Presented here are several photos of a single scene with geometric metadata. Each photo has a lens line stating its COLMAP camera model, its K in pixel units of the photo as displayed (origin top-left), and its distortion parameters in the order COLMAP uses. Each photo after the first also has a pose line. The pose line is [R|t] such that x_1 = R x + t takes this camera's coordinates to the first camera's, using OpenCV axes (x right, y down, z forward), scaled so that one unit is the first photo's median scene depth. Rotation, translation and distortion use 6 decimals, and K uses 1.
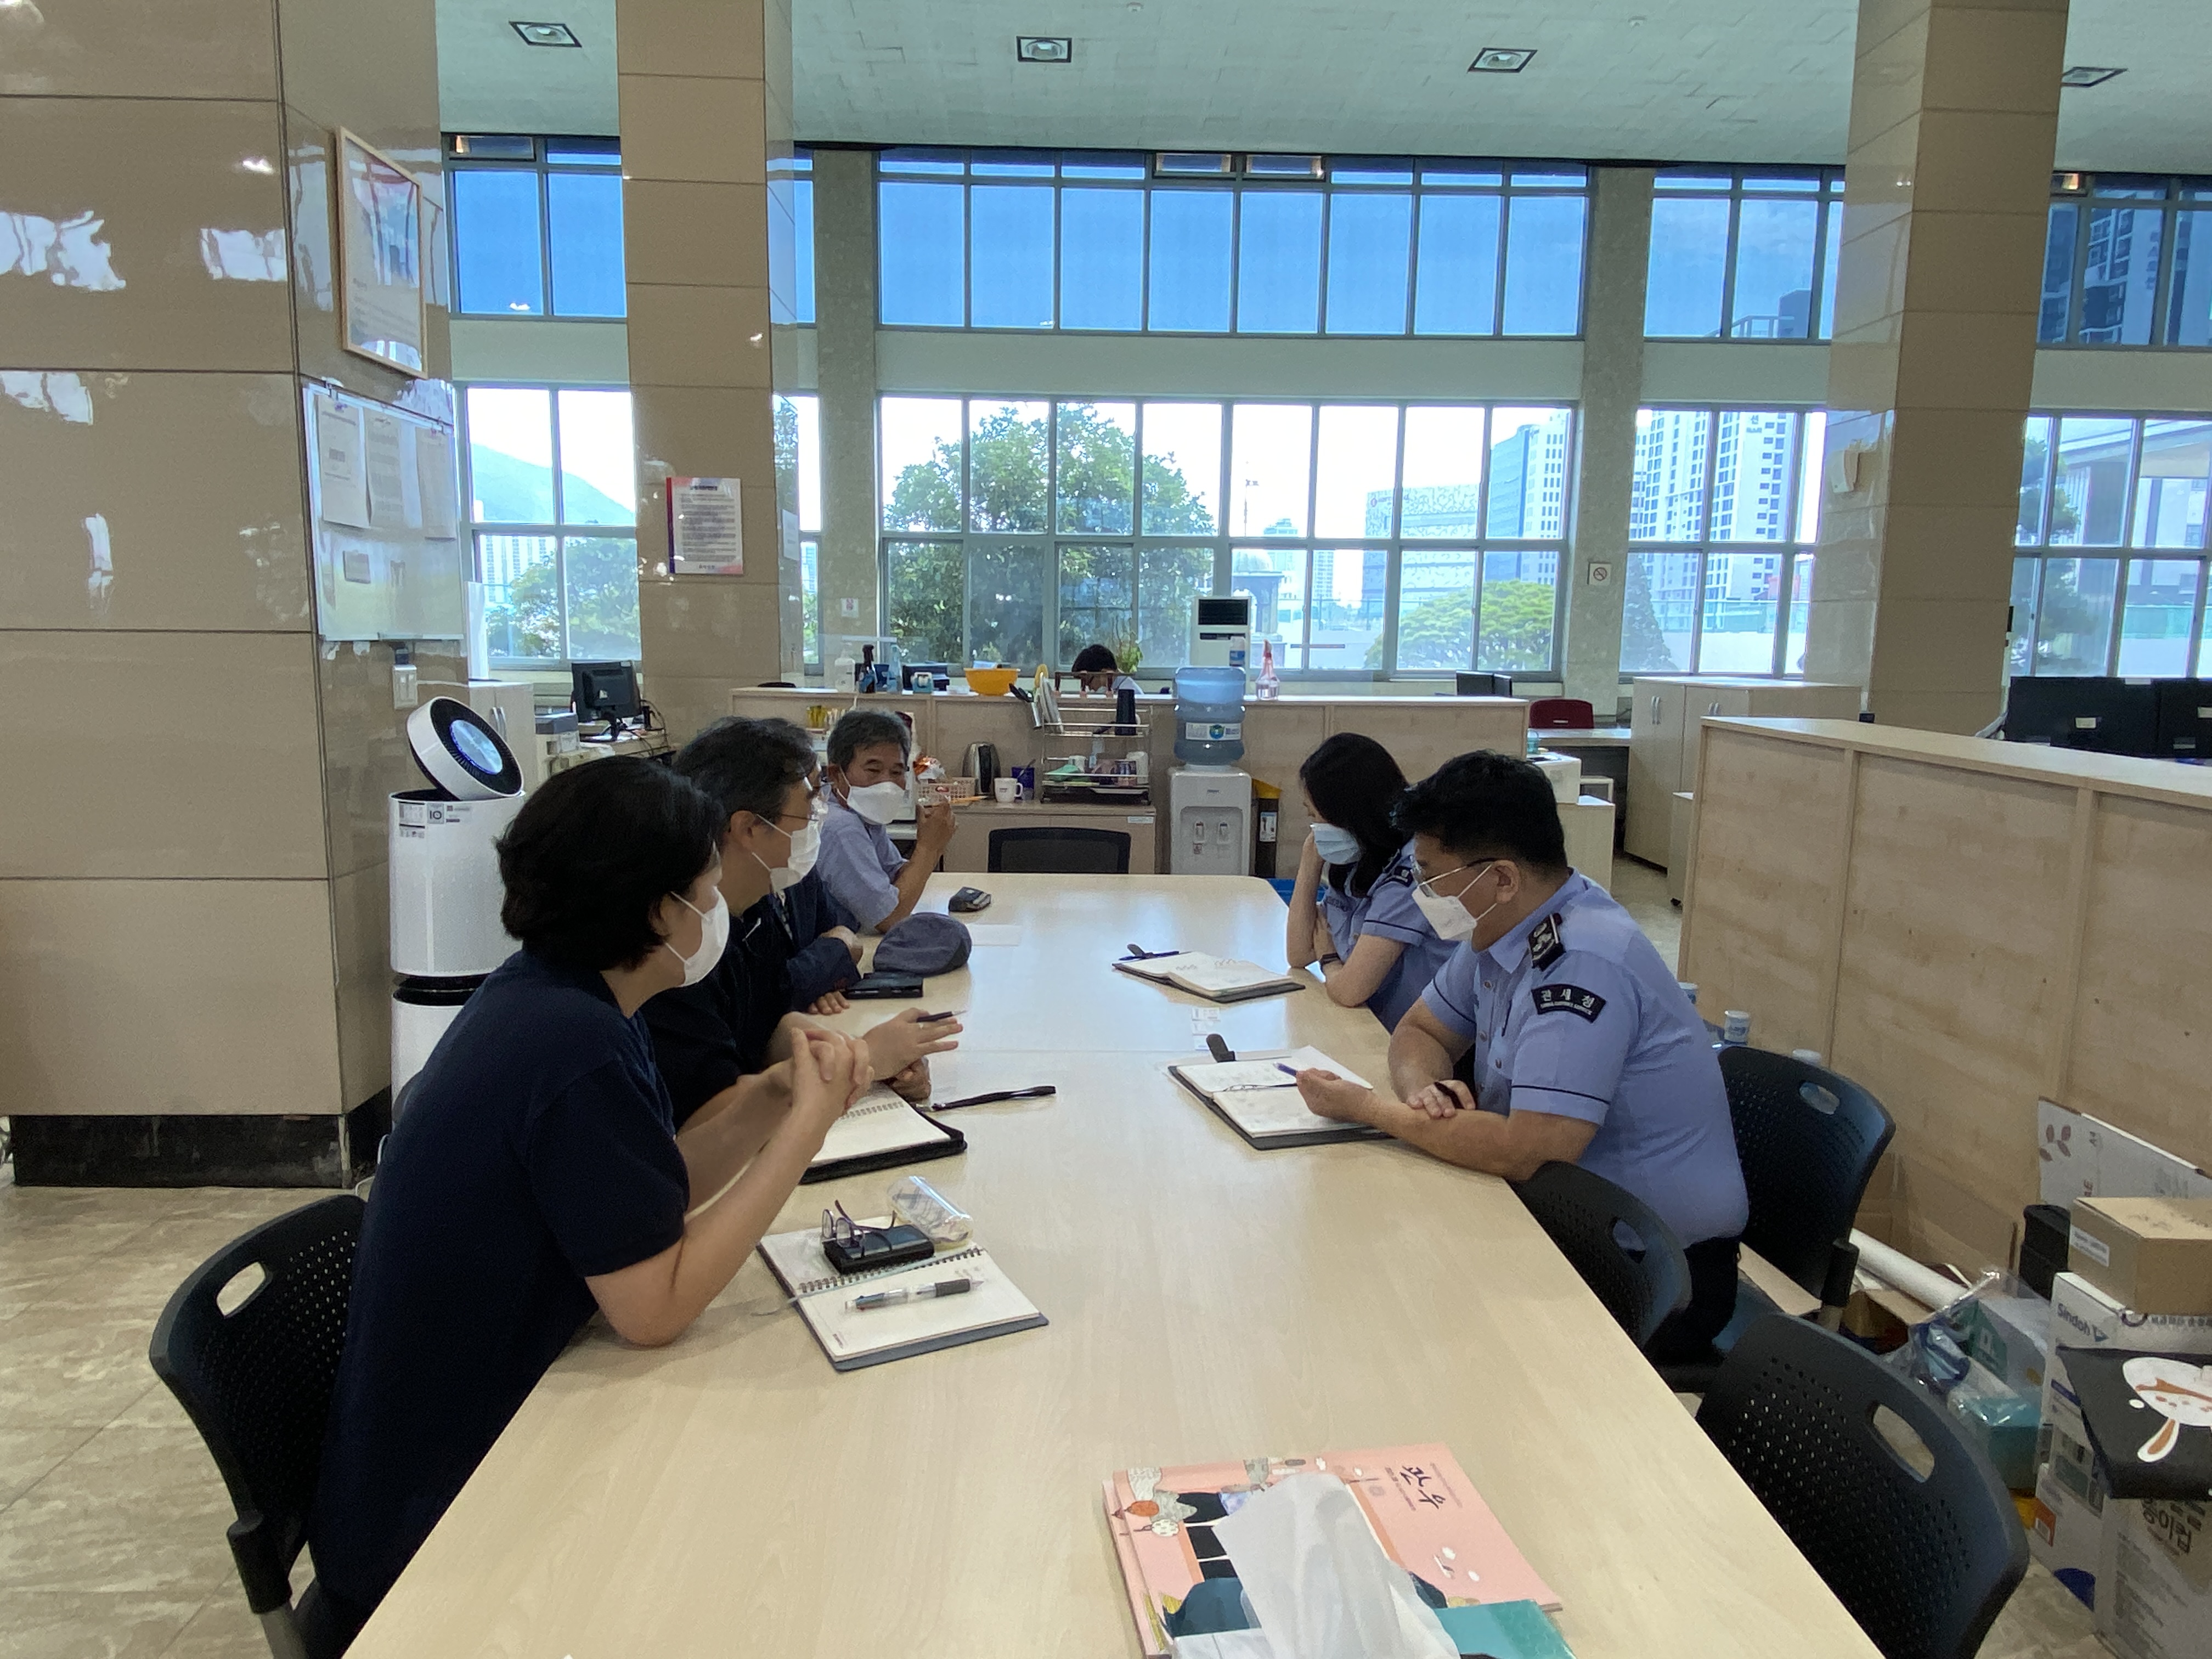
lens RADIAL K [[1409.2, 0, 1102.8], [0, 1409.2, 832.6], [0, 0, 1]] dist [0.075635, -0.100941]
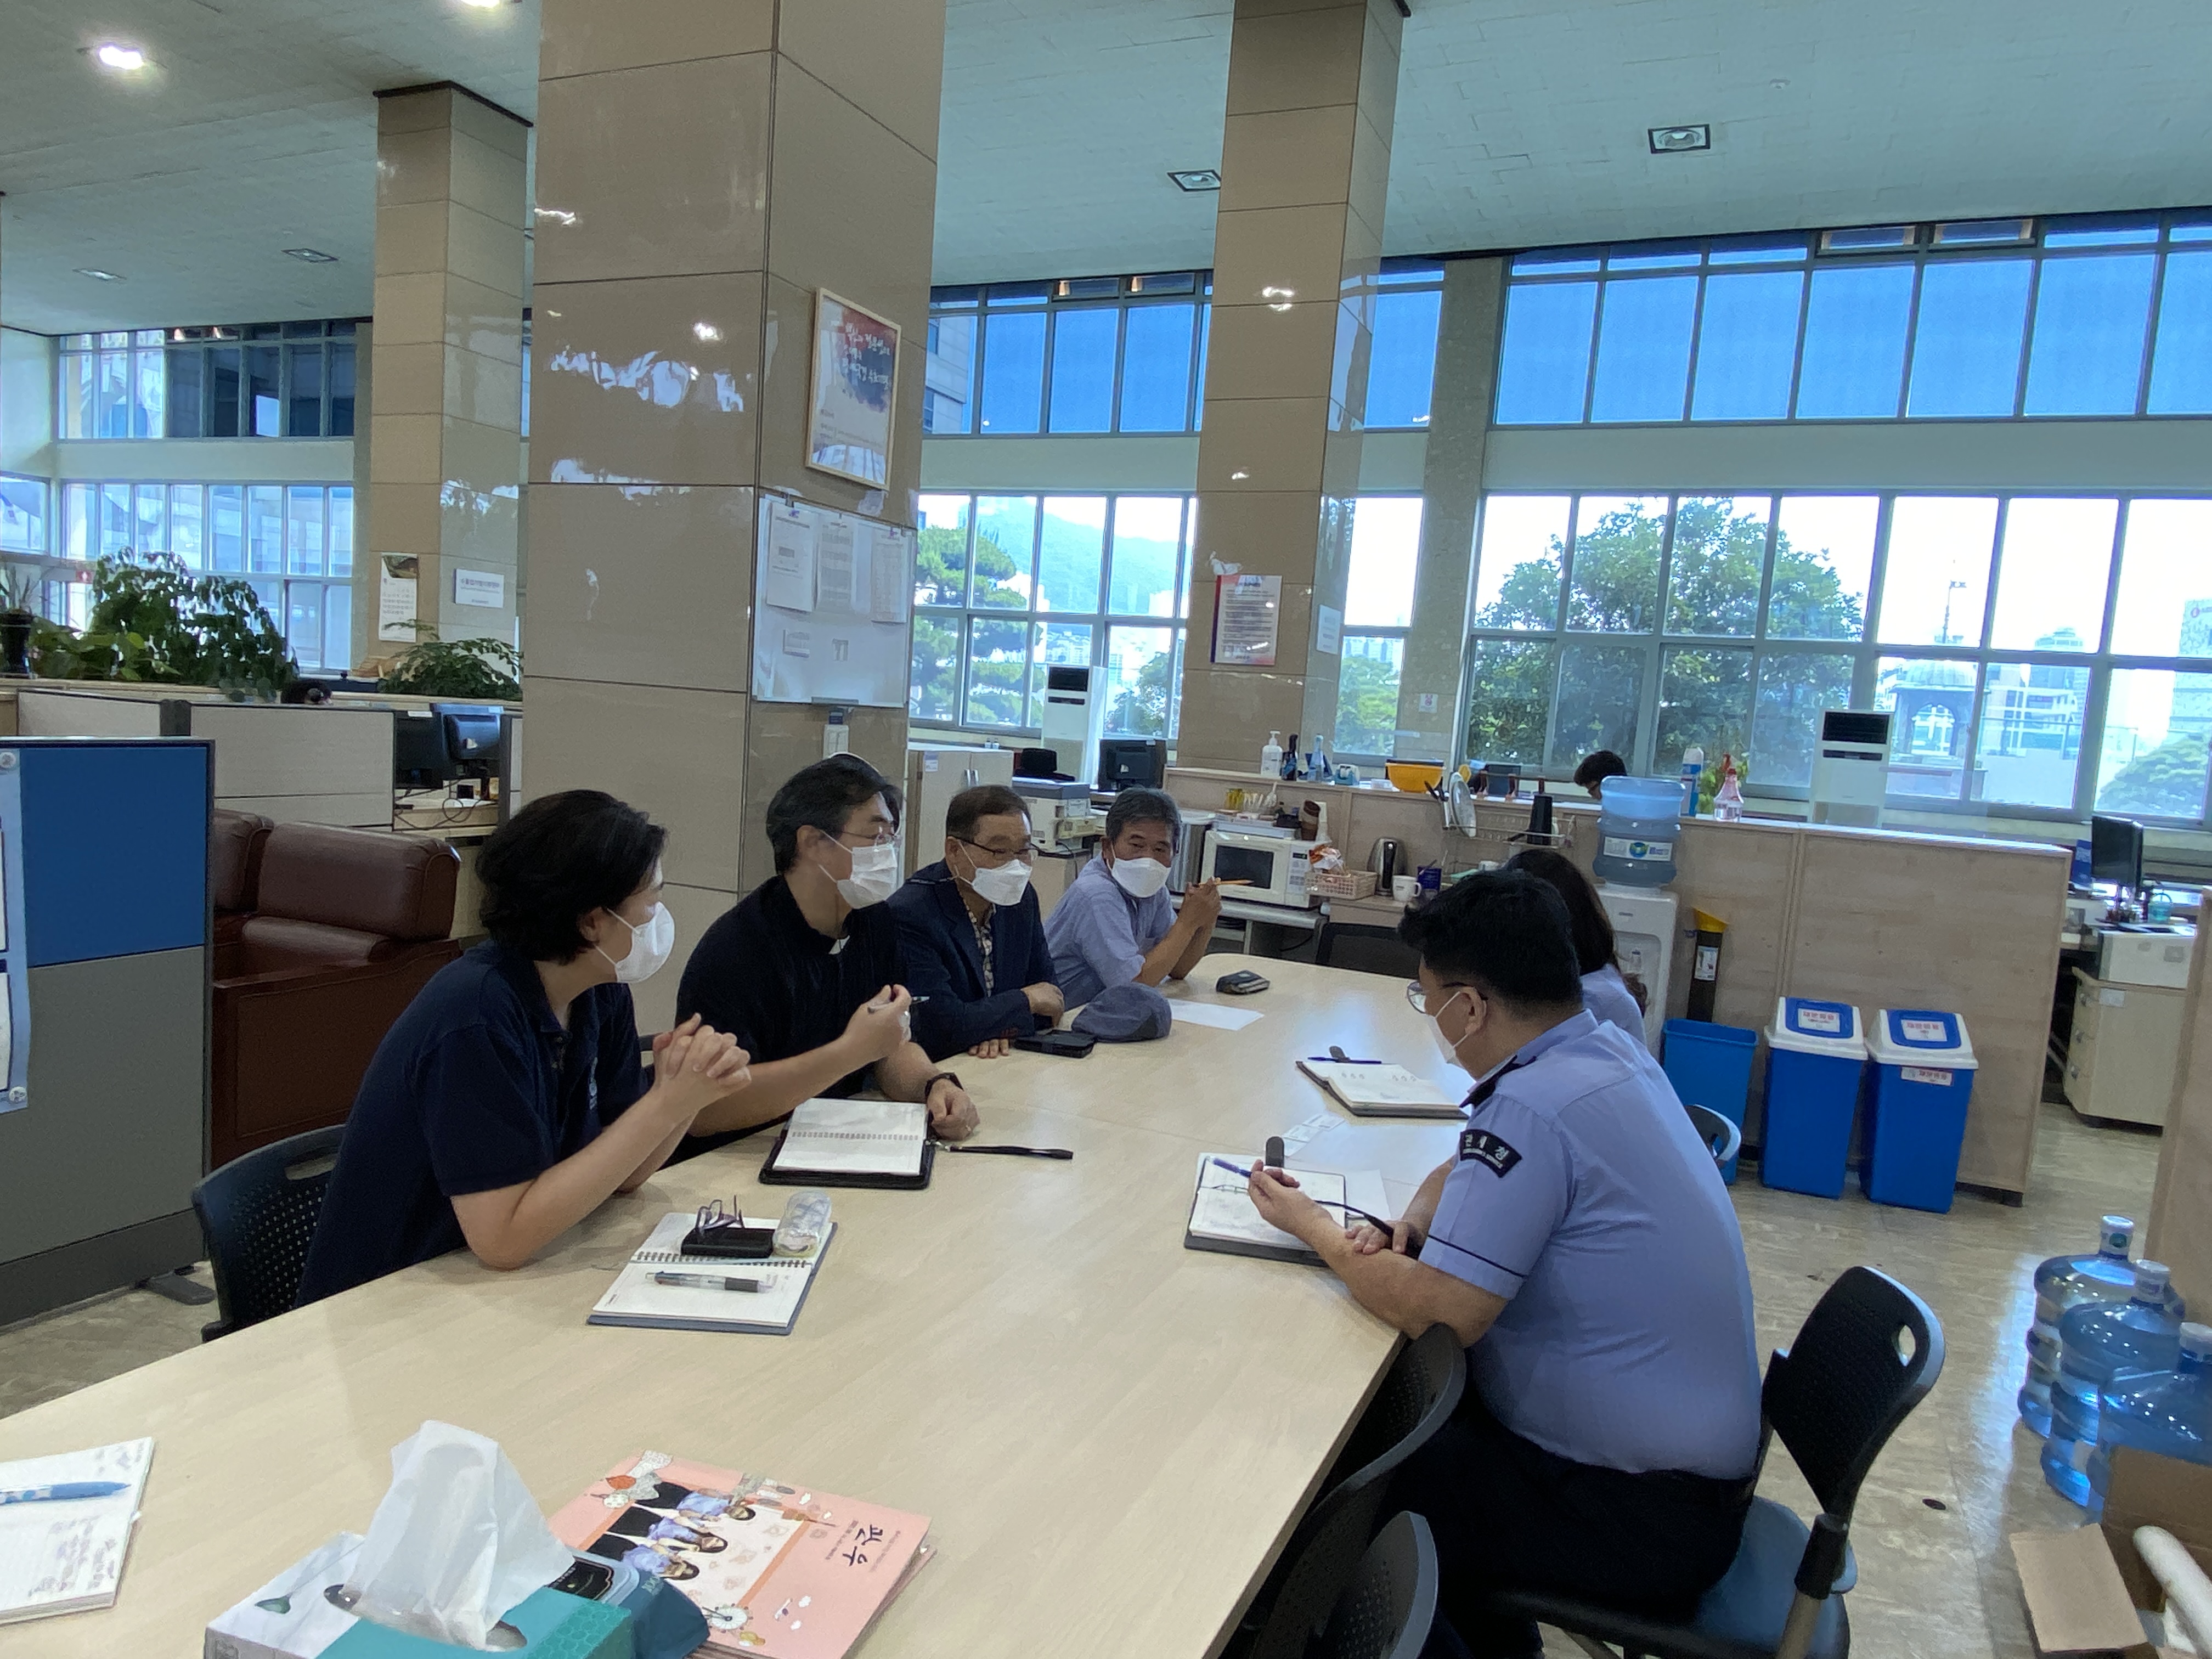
lens RADIAL K [[1409.2, 0, 1102.8], [0, 1409.2, 832.6], [0, 0, 1]] dist [0.075635, -0.100941]
pose [[0.896202, 0.090222, -0.434376, 0.101303], [-0.118657, 0.992180, -0.038731, -0.003530], [0.427485, 0.086253, 0.899898, 0.014858]]
